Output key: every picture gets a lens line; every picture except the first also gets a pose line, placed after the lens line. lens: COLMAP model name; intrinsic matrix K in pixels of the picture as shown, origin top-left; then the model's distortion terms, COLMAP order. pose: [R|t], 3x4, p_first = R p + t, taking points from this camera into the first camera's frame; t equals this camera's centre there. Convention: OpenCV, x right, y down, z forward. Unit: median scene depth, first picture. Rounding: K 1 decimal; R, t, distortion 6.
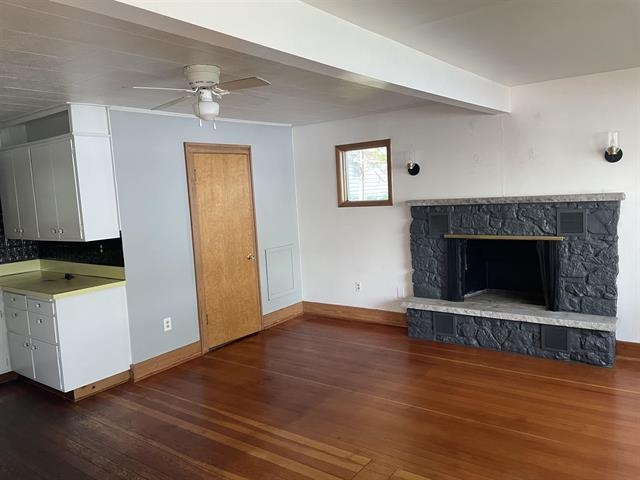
lens RADIAL K [[481.5, 0, 320.3], [0, 481.5, 244.0], [0, 0, 1]] dist [0.105000, -0.142757]
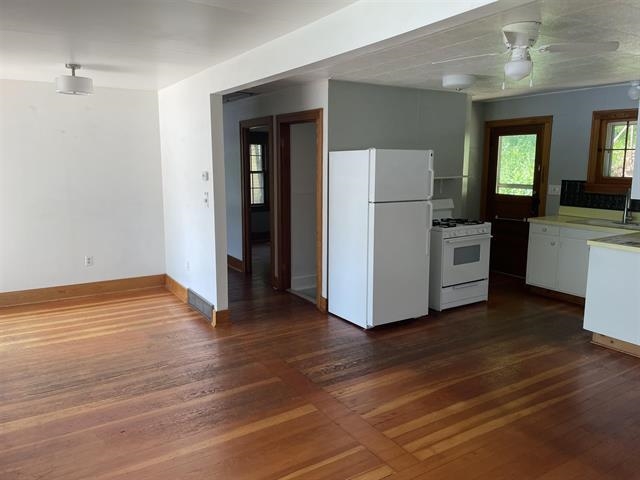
lens RADIAL K [[481.5, 0, 320.3], [0, 481.5, 244.0], [0, 0, 1]] dist [0.105000, -0.142757]
pose [[-0.362288, 0.214663, -0.907010, 0.646531], [-0.084982, 0.961457, 0.261494, -0.120026], [0.928184, 0.171816, -0.330082, 0.749558]]
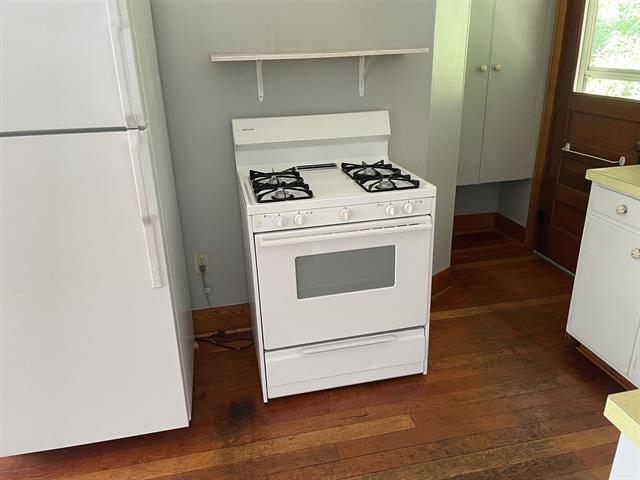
lens RADIAL K [[481.5, 0, 320.3], [0, 481.5, 244.0], [0, 0, 1]] dist [0.105000, -0.142757]
pose [[-0.657535, 0.350852, -0.666746, -0.324727], [-0.019705, 0.876644, 0.480736, -0.044815], [0.753166, 0.329239, -0.569511, 0.935583]]
